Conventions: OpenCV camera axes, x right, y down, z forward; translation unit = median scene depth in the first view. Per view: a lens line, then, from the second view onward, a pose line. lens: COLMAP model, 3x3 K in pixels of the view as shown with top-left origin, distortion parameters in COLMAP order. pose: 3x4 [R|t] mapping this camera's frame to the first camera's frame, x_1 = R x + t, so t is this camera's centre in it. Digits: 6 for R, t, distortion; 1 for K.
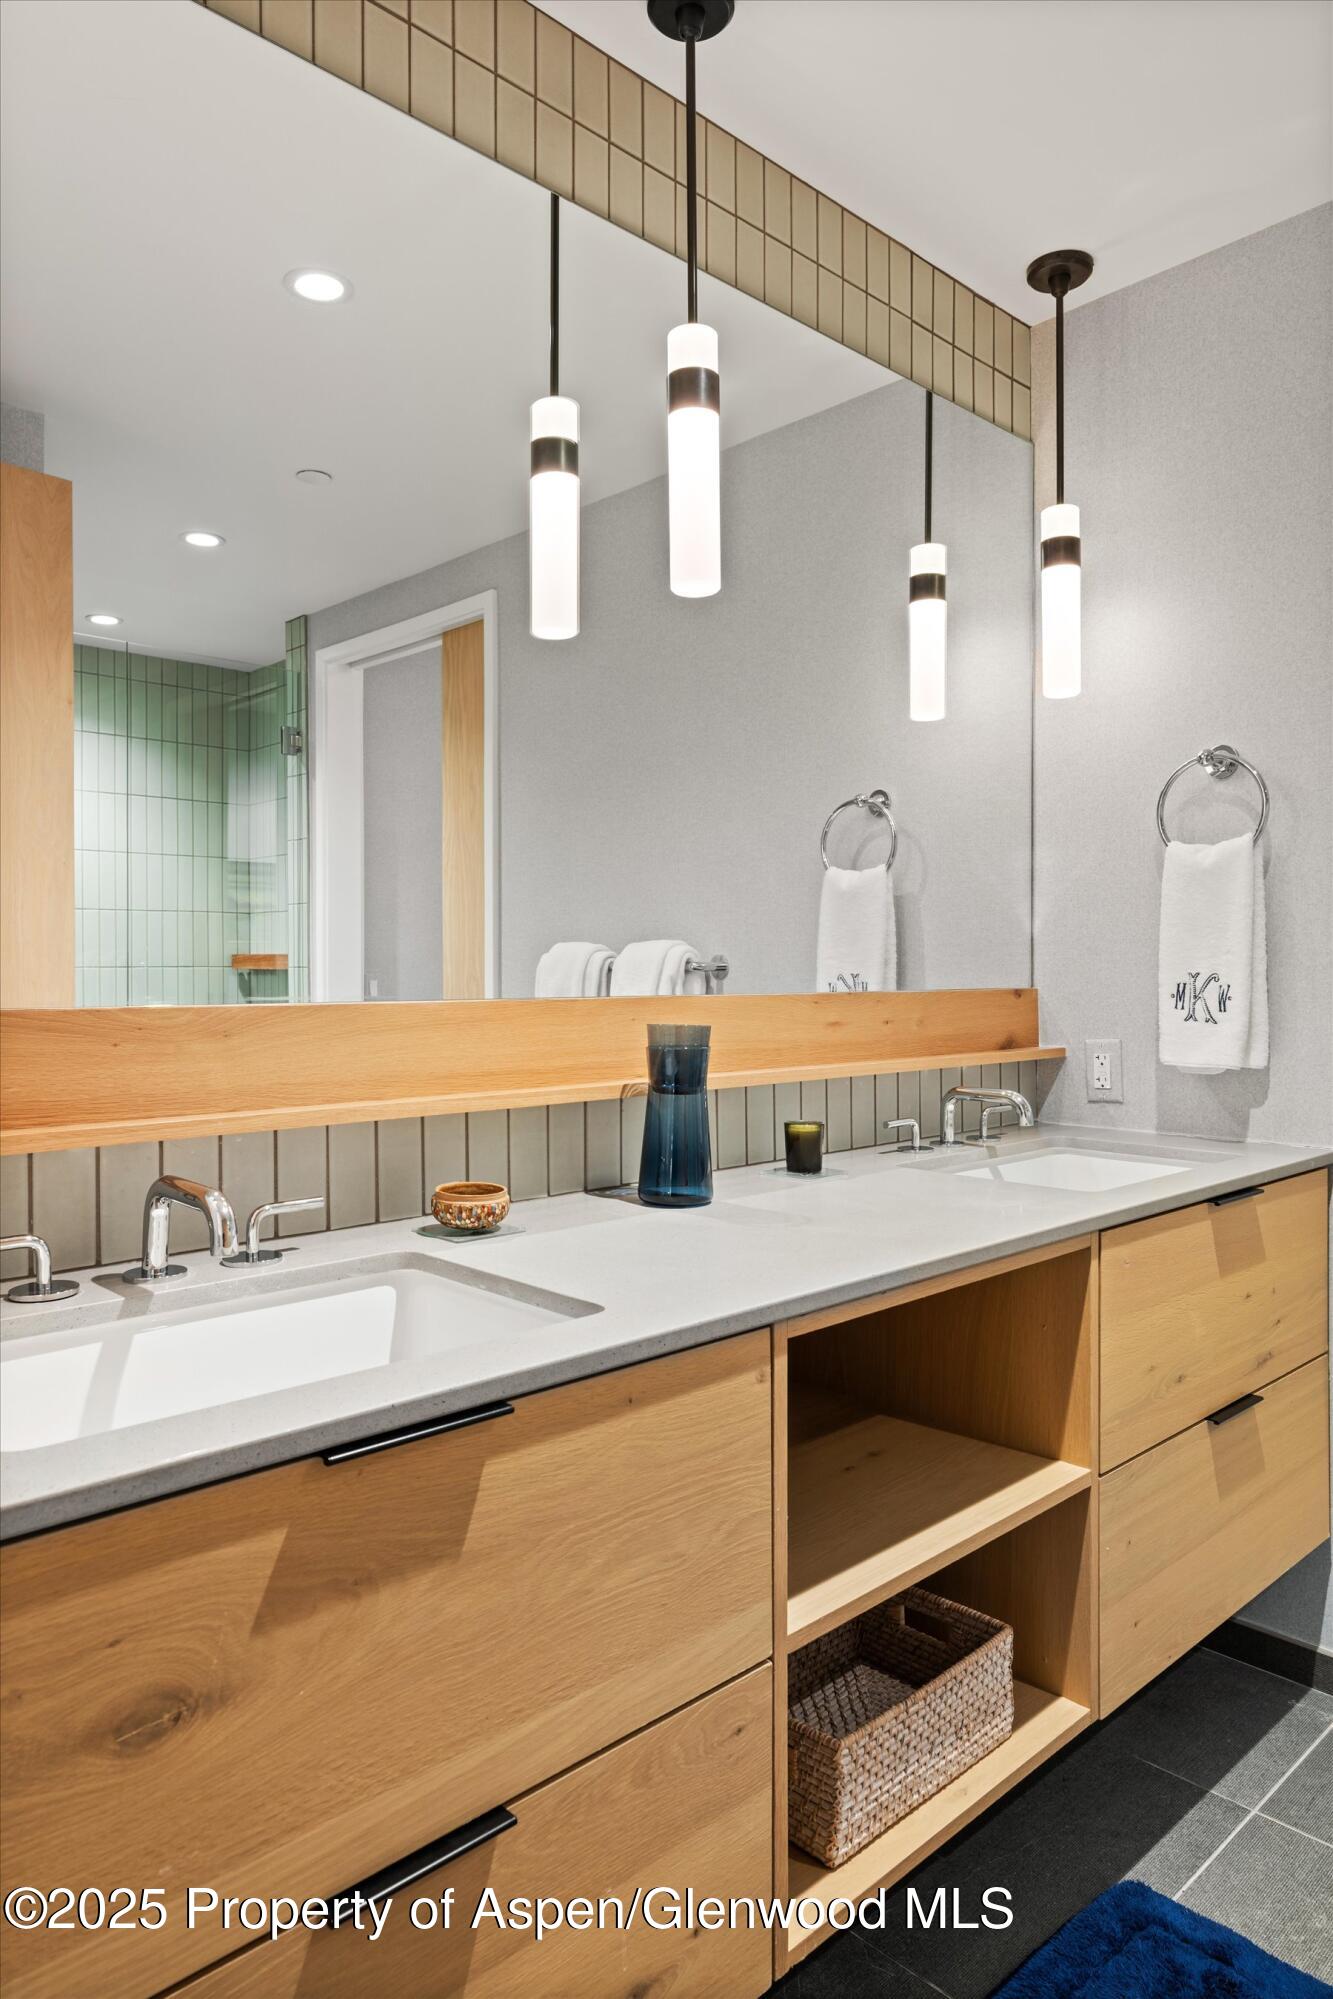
lens RADIAL K [[1262.4, 0, 672.7], [0, 1262.4, 994.3], [0, 0, 1]] dist [0.002068, -0.000691]
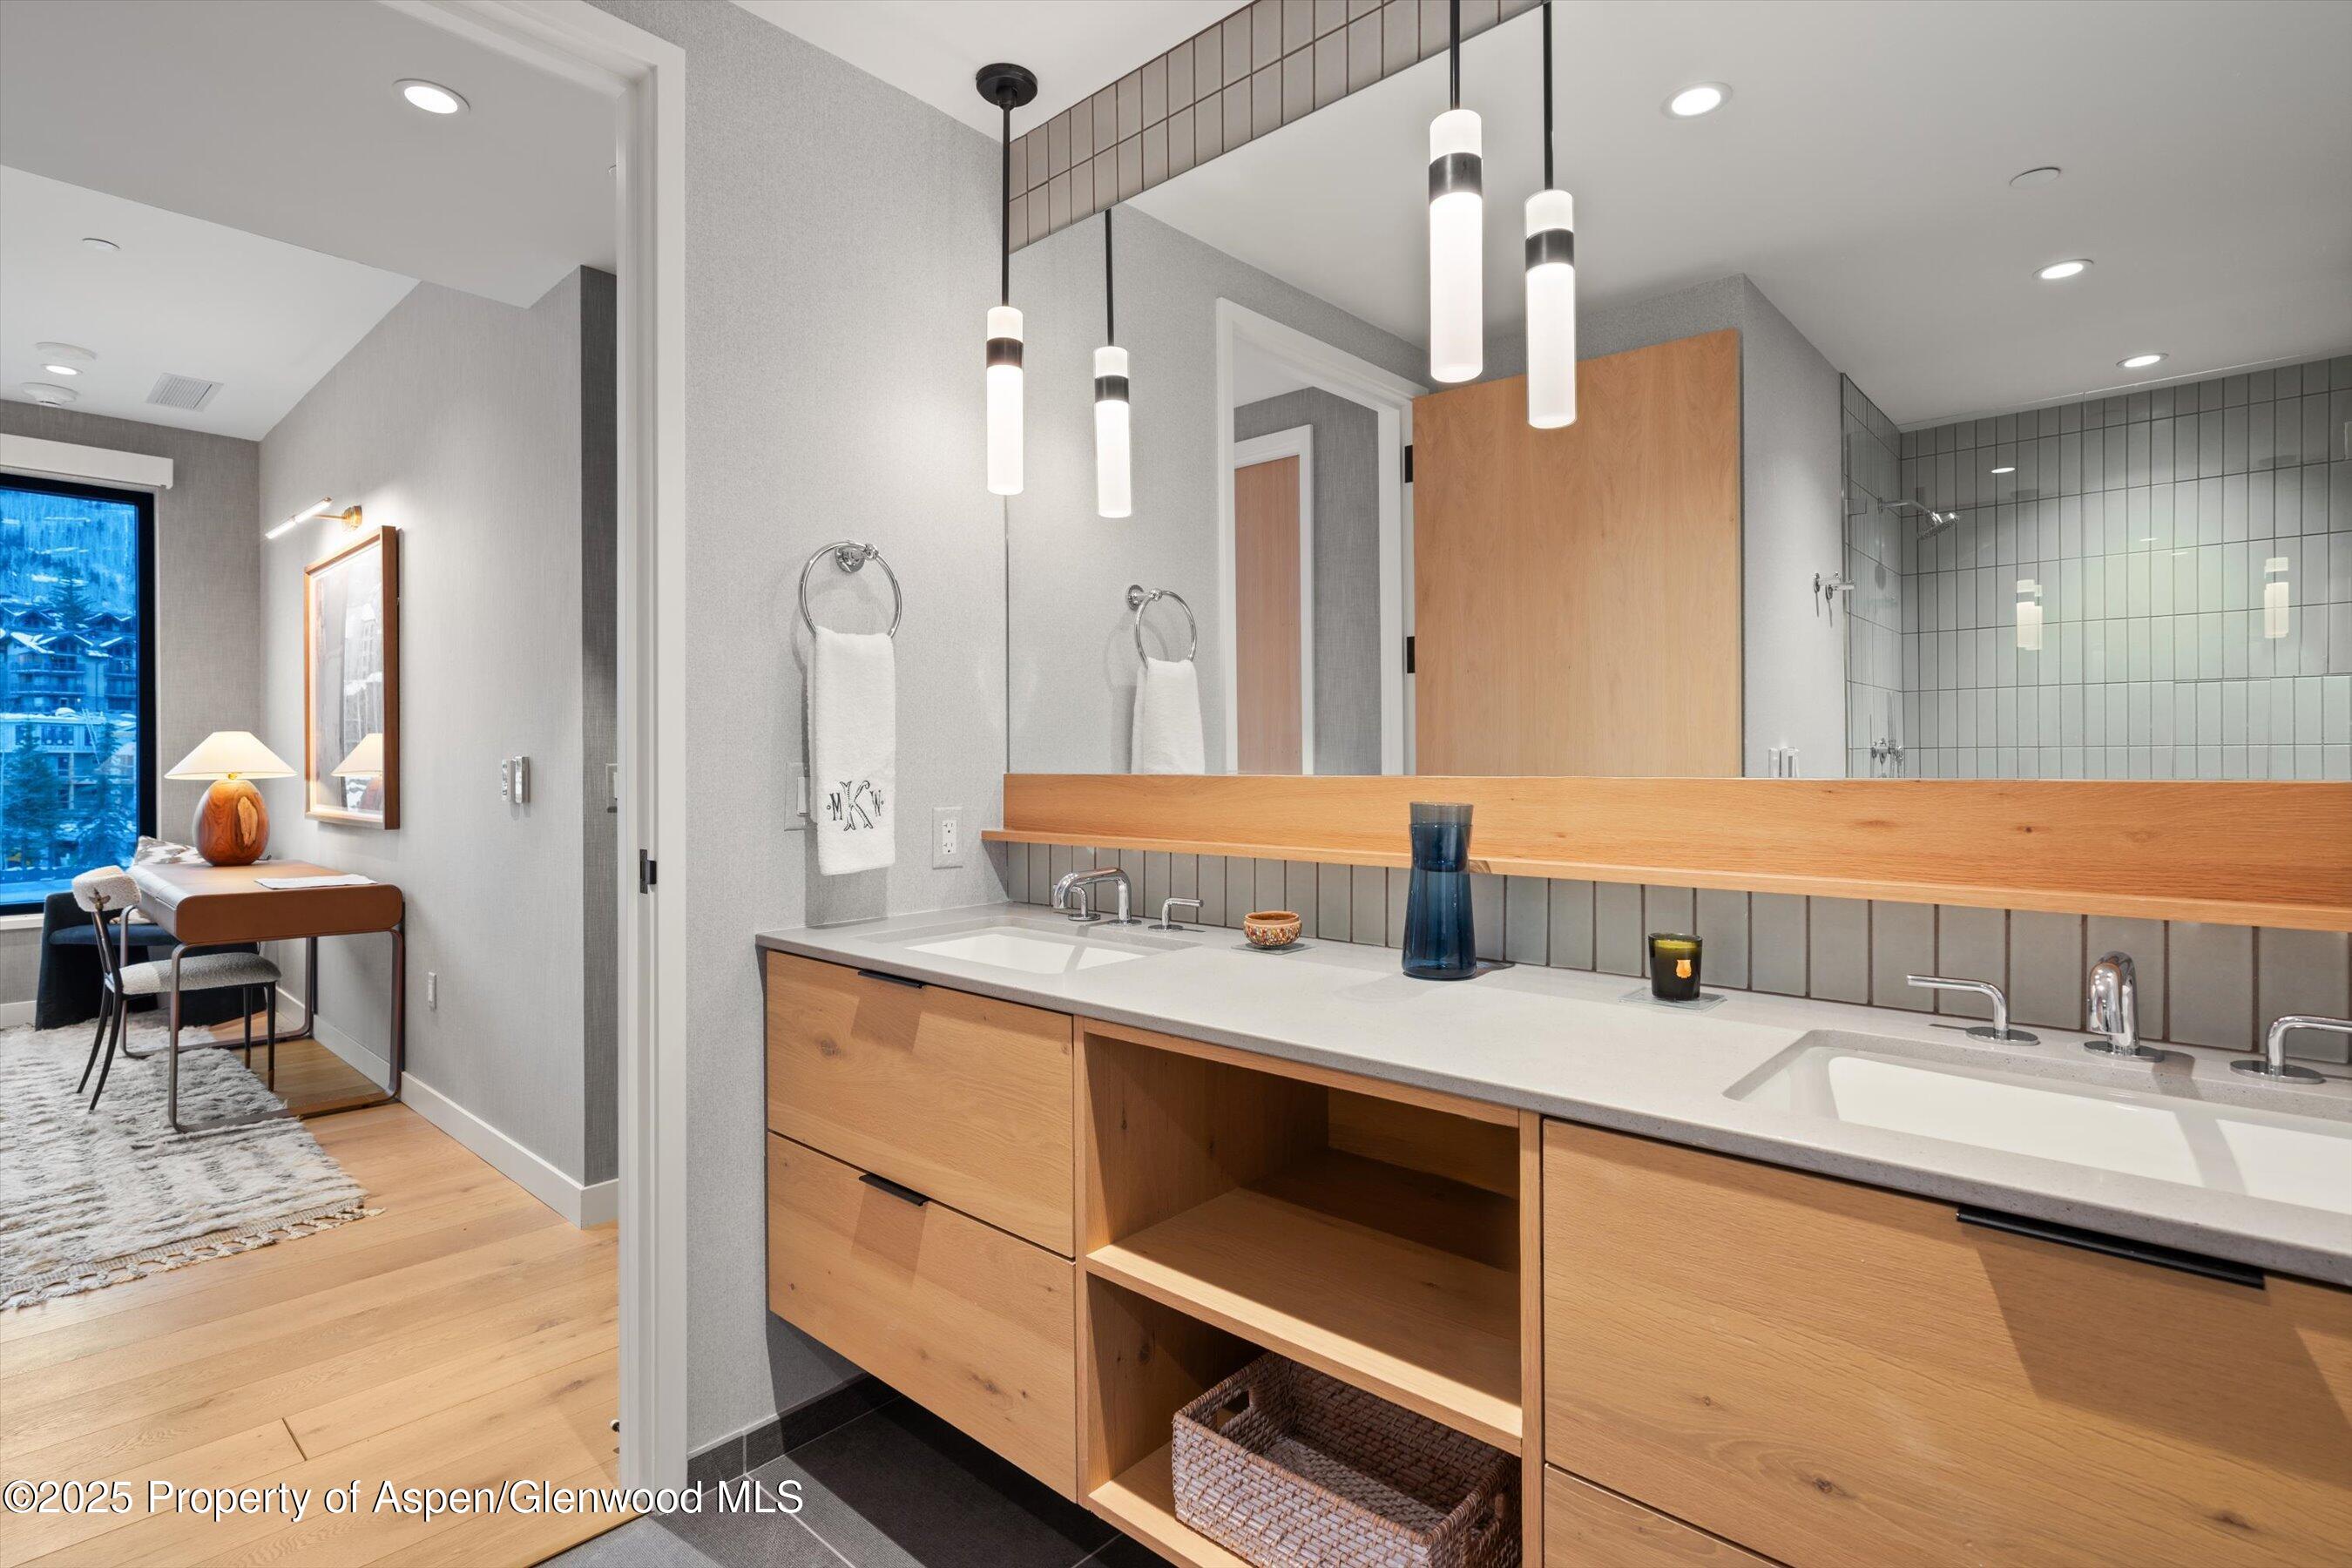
lens RADIAL K [[1144.6, 0, 1183.7], [0, 1144.6, 771.6], [0, 0, 1]] dist [0.002023, 0.000924]
pose [[0.082393, 0.013058, -0.996514, 1.119059], [-0.010290, 0.999872, 0.012251, -0.014692], [0.996547, 0.009245, 0.082517, 0.864736]]
